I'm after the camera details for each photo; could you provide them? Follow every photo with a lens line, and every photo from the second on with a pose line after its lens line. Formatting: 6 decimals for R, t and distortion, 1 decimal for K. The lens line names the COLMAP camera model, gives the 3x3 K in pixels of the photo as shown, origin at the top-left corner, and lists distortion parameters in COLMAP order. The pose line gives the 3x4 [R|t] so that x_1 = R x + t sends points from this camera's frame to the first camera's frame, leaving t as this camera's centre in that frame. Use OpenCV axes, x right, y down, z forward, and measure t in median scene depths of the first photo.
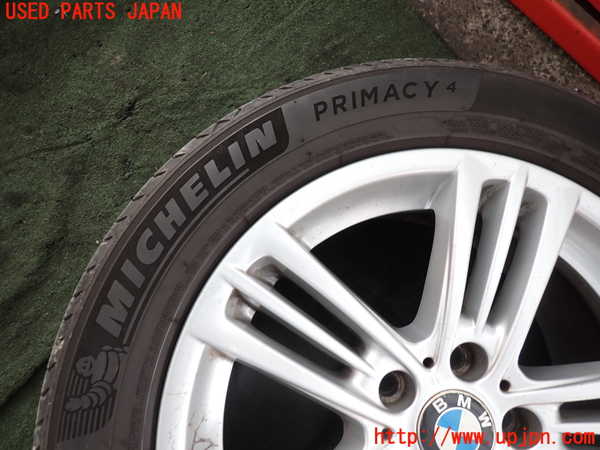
lens RADIAL K [[437.4, 0, 301.5], [0, 437.4, 225.0], [0, 0, 1]] dist [0.007522, 0.001670]
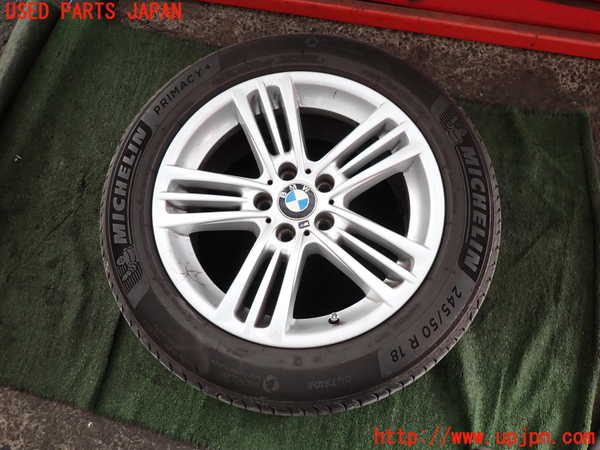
lens RADIAL K [[437.4, 0, 299.5], [0, 437.4, 224.0], [0, 0, 1]] dist [0.007522, 0.001670]
pose [[0.832194, -0.552984, 0.040767, 0.213866], [0.554319, 0.827897, -0.085540, 0.715036], [0.013551, 0.093784, 0.995500, -0.976257]]
